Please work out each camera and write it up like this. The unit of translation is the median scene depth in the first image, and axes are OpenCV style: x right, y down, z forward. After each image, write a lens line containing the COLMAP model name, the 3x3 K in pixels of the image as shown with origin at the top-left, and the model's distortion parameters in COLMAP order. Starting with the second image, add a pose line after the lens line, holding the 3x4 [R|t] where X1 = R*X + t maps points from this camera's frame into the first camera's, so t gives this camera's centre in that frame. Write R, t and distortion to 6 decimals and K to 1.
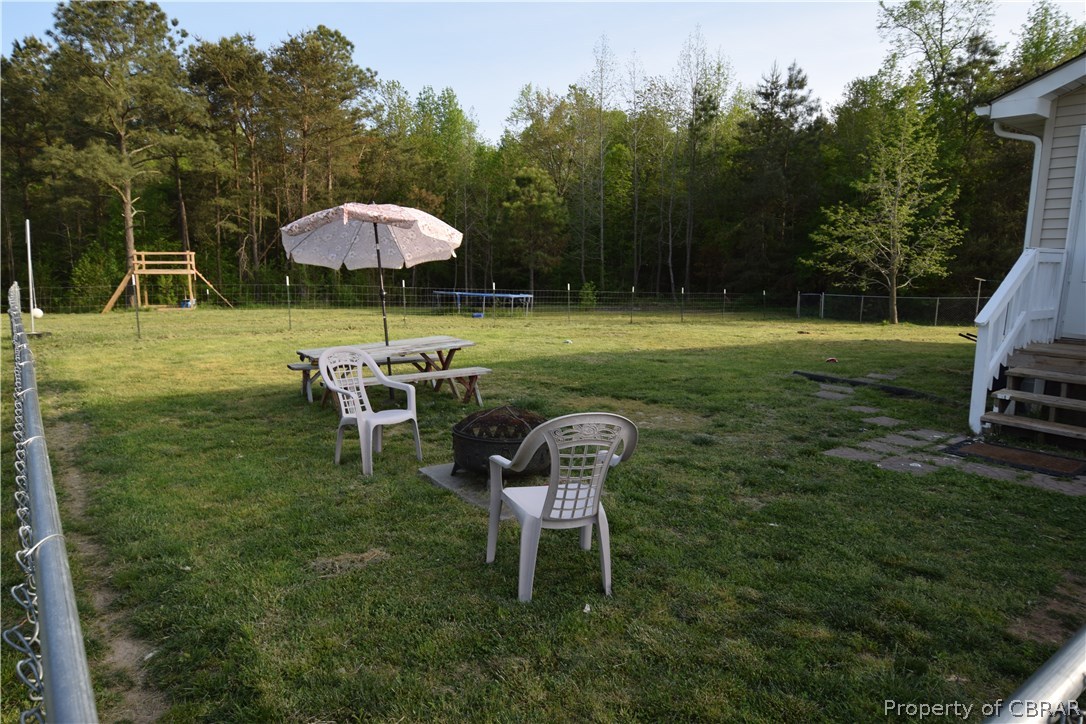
lens RADIAL K [[683.1, 0, 544.9], [0, 683.1, 364.1], [0, 0, 1]] dist [0.006884, -0.001618]
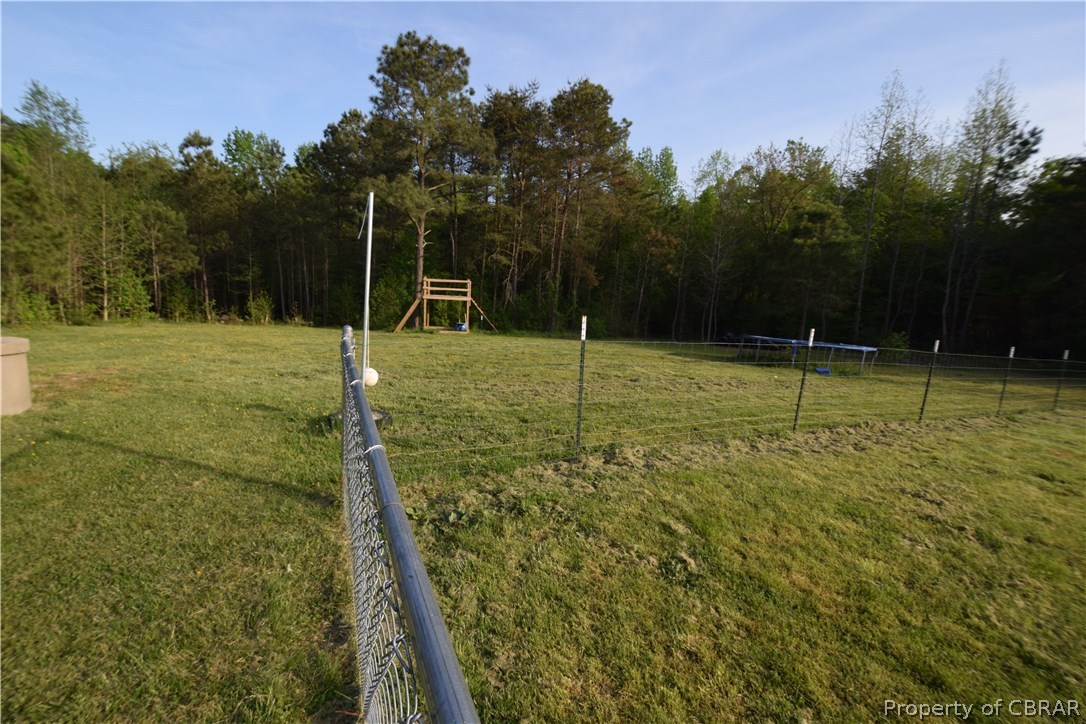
lens RADIAL K [[468.0, 0, 540.8], [0, 468.0, 362.7], [0, 0, 1]] dist [0.001053, -0.000095]
pose [[0.971840, 0.076024, -0.223040, -0.227024], [-0.077203, 0.997009, 0.003442, -0.043824], [0.222635, 0.013874, 0.974803, 0.293624]]
